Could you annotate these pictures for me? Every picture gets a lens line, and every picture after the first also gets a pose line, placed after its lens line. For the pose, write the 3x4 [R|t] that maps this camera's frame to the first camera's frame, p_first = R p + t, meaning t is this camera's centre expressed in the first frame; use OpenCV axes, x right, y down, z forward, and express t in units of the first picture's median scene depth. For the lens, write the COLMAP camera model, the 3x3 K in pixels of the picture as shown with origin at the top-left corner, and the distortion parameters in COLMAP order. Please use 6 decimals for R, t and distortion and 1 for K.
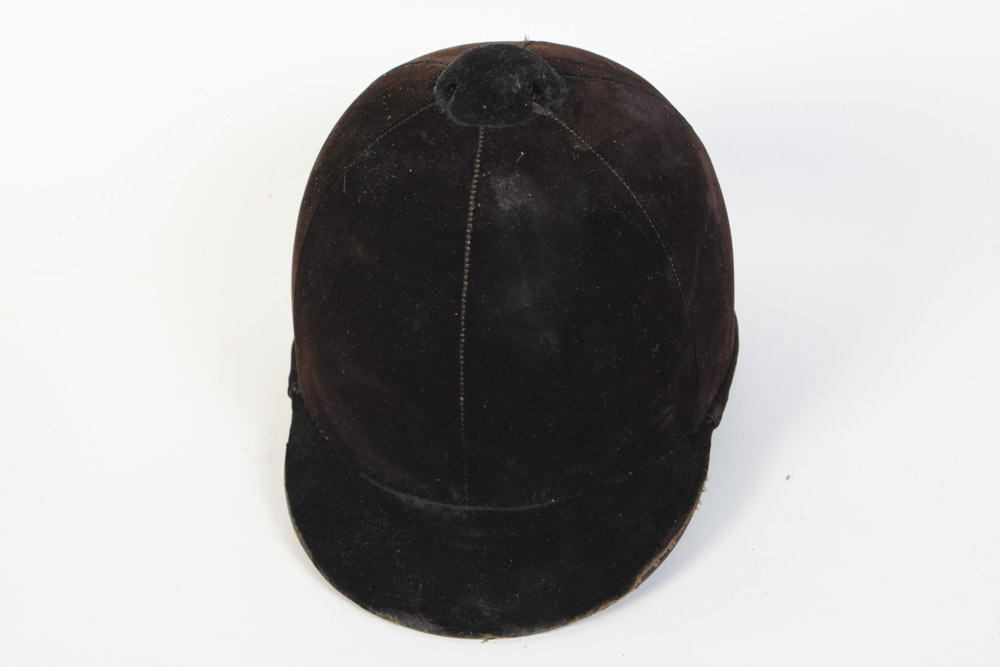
lens RADIAL K [[2209.2, 0, 506.2], [0, 2209.2, 335.0], [0, 0, 1]] dist [0.053533, 0.000000]
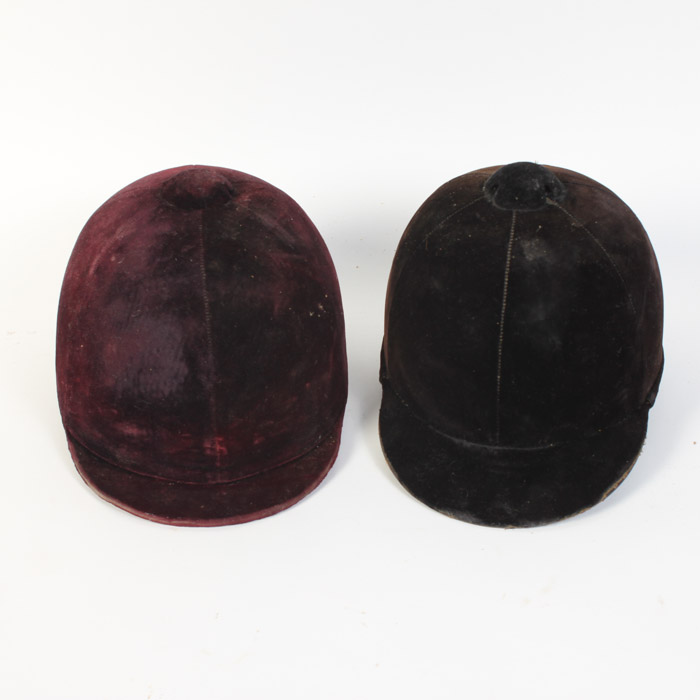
lens RADIAL K [[1590.4, 0, 344.9], [0, 1590.4, 348.2], [0, 0, 1]] dist [-0.058479, 0.000000]
pose [[0.998195, 0.031116, -0.051374, -0.071251], [-0.034000, 0.997837, -0.056258, 0.075054], [0.049512, 0.057903, 0.997094, -0.157370]]
